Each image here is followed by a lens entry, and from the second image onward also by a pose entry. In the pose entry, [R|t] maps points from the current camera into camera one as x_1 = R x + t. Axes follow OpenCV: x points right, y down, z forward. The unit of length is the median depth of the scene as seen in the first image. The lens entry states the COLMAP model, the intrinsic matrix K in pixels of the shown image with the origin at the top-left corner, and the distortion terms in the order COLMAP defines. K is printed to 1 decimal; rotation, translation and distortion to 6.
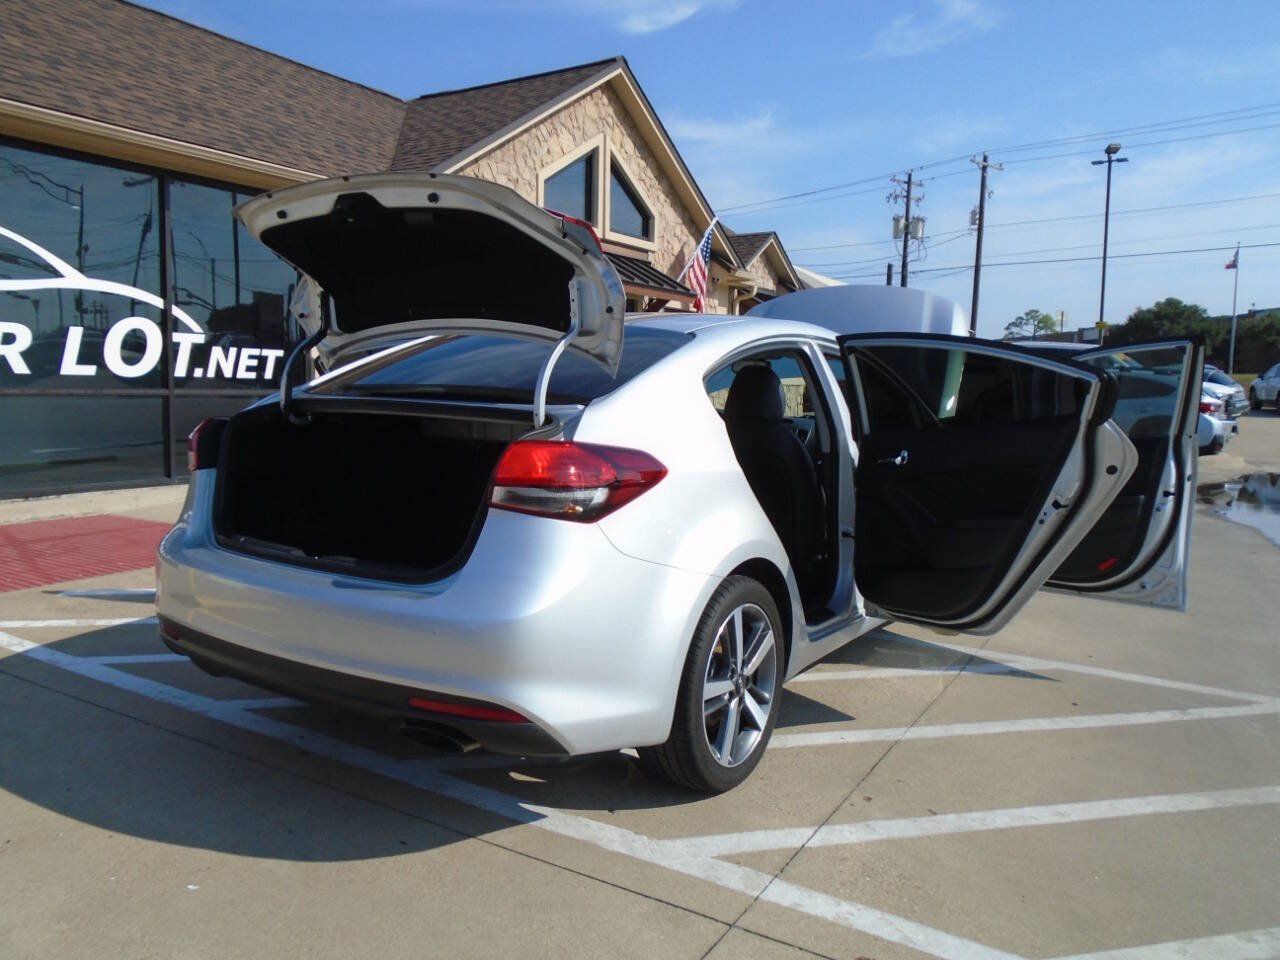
lens RADIAL K [[980.3, 0, 635.3], [0, 980.3, 473.9], [0, 0, 1]] dist [-0.015919, -0.001688]
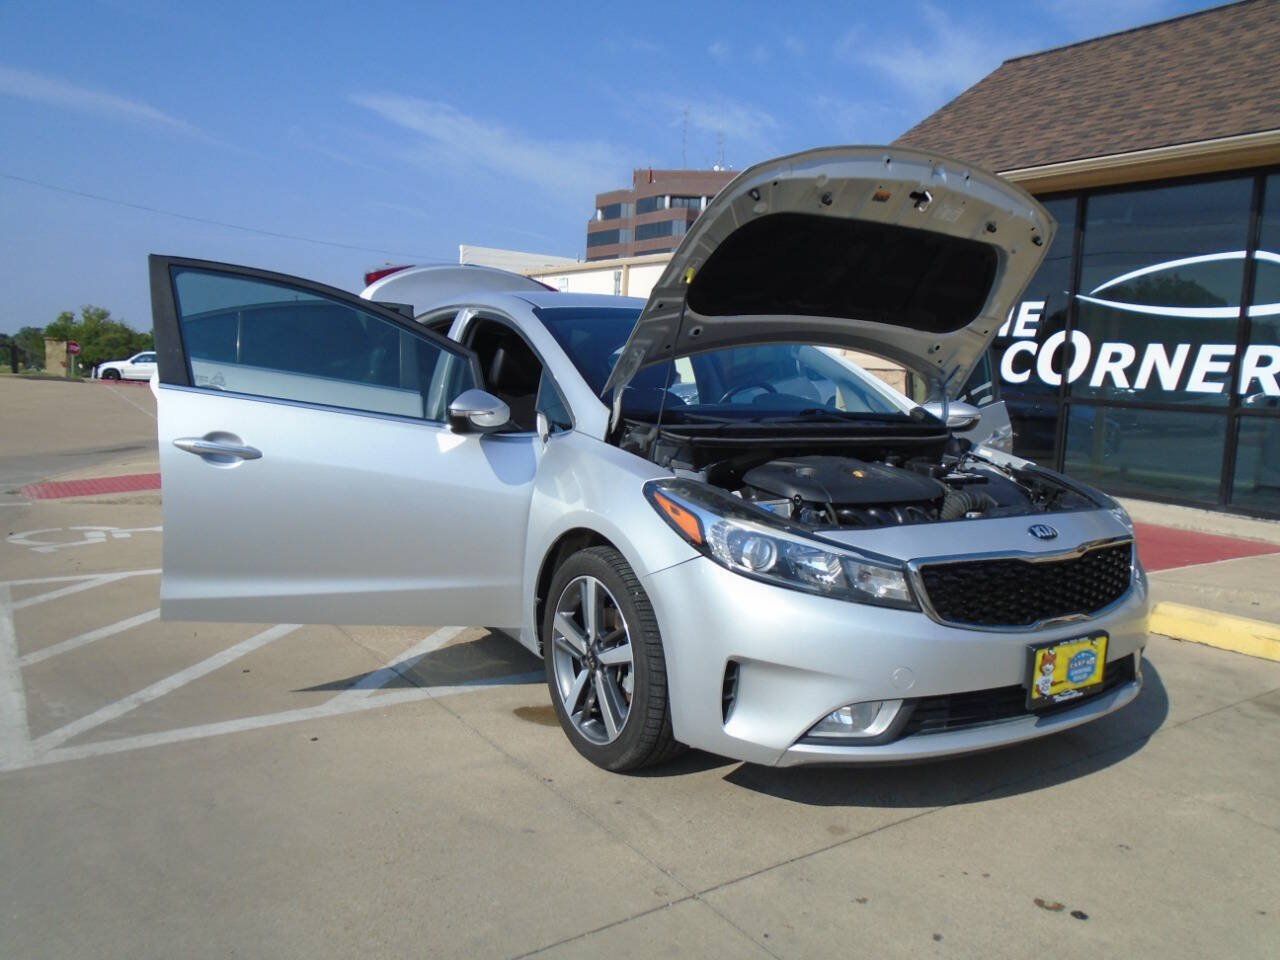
lens RADIAL K [[976.6, 0, 641.4], [0, 976.6, 475.8], [0, 0, 1]] dist [-0.013077, -0.003916]
pose [[-0.411812, 0.061660, -0.909180, 1.015962], [-0.137919, 0.981998, 0.129068, -0.110138], [0.900771, 0.178545, -0.395895, 1.503853]]
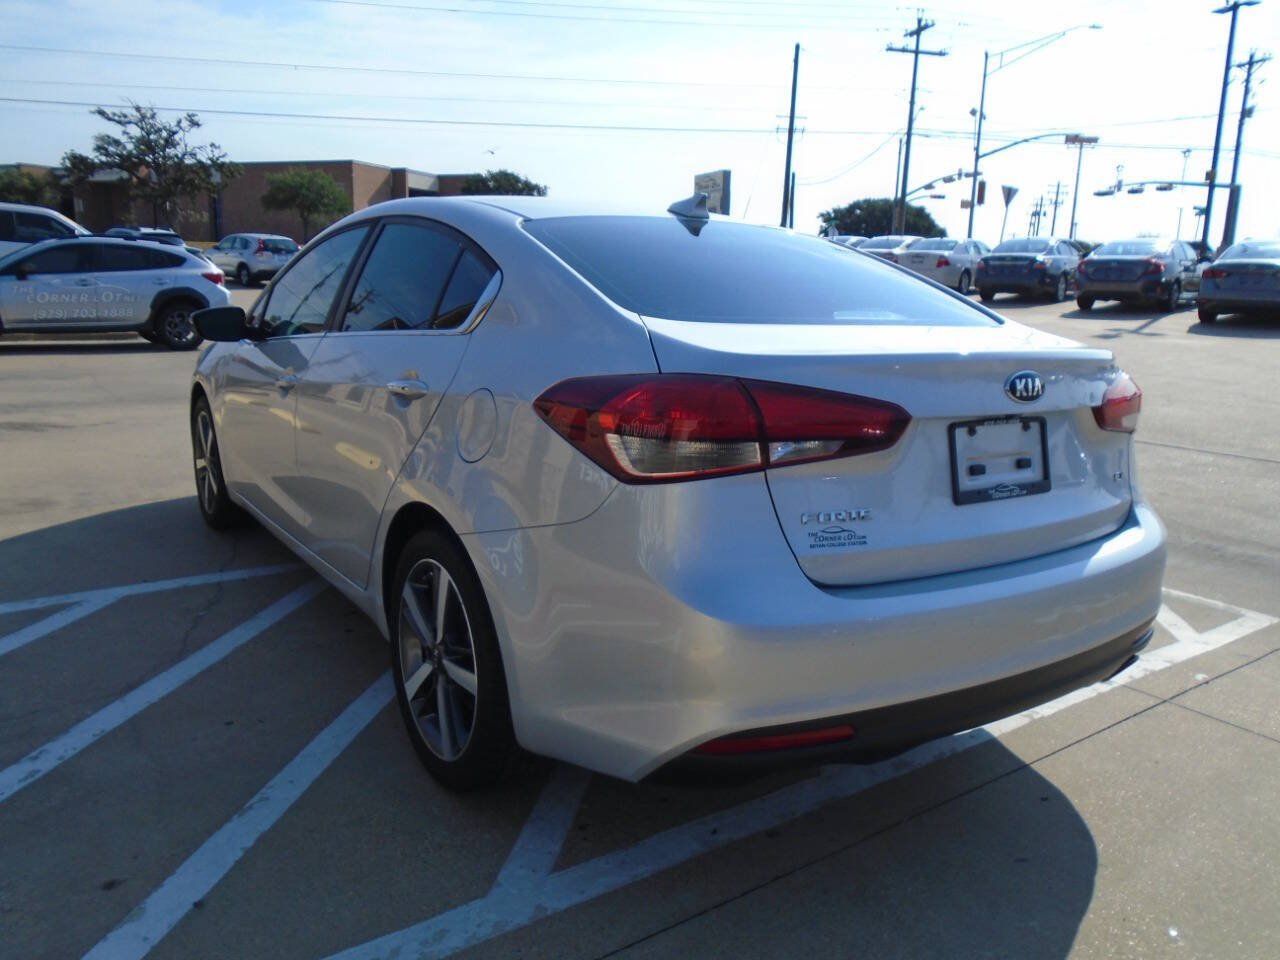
lens RADIAL K [[978.5, 0, 640.9], [0, 978.5, 478.5], [0, 0, 1]] dist [-0.009688, -0.003312]
pose [[0.380384, -0.198638, 0.903245, -0.714254], [0.066094, 0.980003, 0.187685, -0.081225], [-0.922464, -0.011693, 0.385906, 0.601861]]
